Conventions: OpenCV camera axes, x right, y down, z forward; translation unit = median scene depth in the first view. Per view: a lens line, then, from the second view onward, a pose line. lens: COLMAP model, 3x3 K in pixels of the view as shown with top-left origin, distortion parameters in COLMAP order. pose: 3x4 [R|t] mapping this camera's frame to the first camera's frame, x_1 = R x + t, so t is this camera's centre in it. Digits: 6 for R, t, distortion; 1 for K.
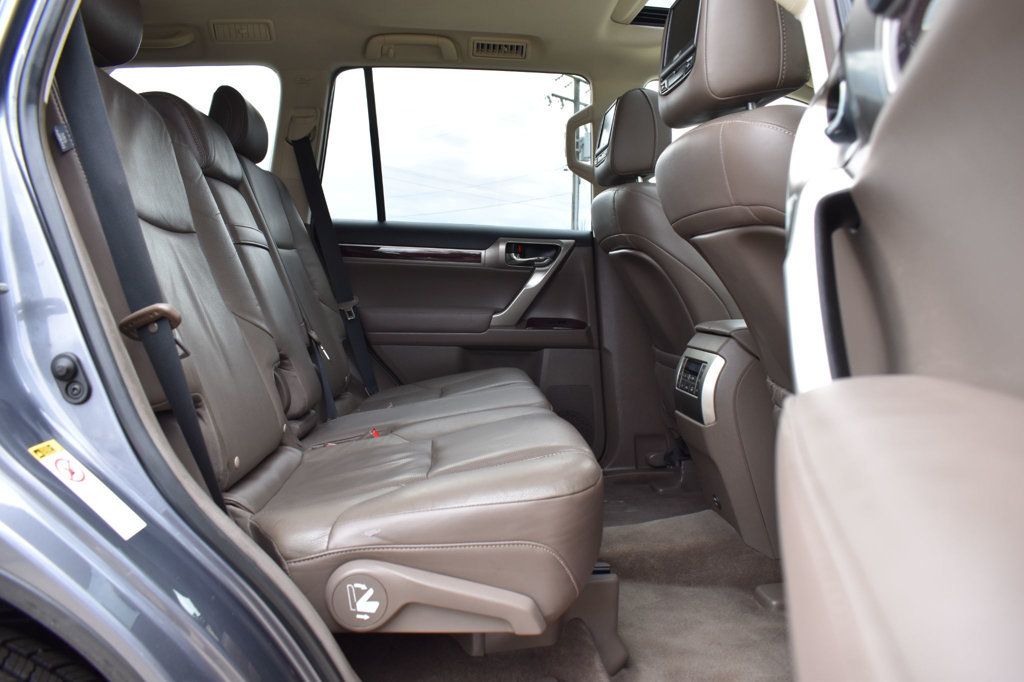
lens RADIAL K [[793.6, 0, 512.0], [0, 793.6, 341.0], [0, 0, 1]] dist [-0.097368, 0.002279]
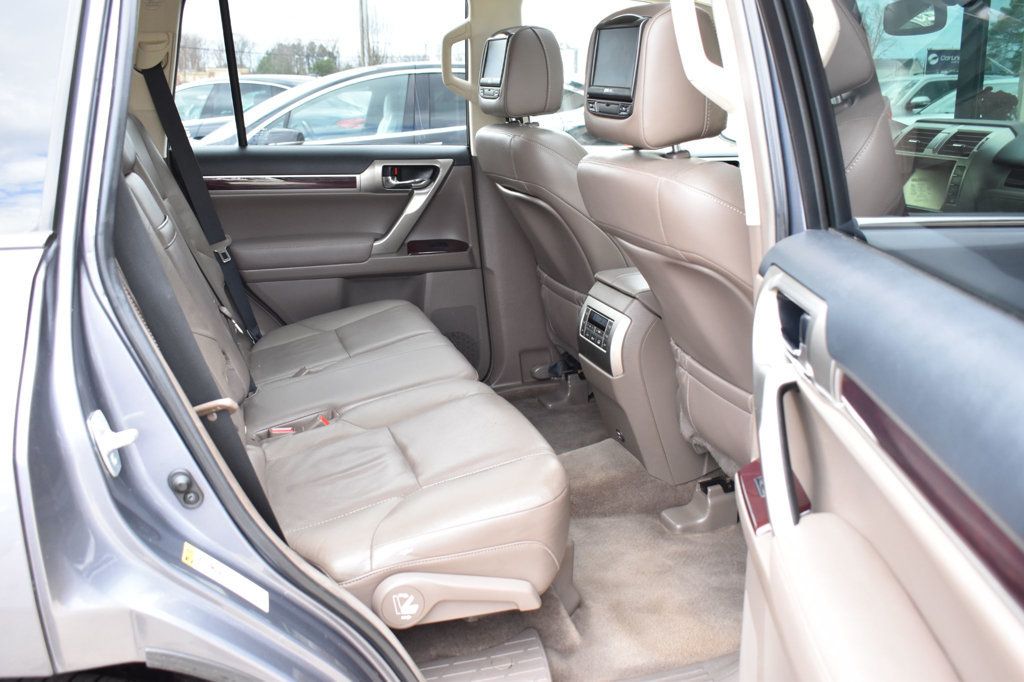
lens RADIAL K [[945.7, 0, 512.0], [0, 945.7, 341.0], [0, 0, 1]] dist [-0.079925, 0.005109]
pose [[0.972624, -0.082109, 0.217394, -0.166355], [0.036162, 0.977579, 0.207439, -0.206853], [-0.229553, -0.193898, 0.953787, -0.212045]]
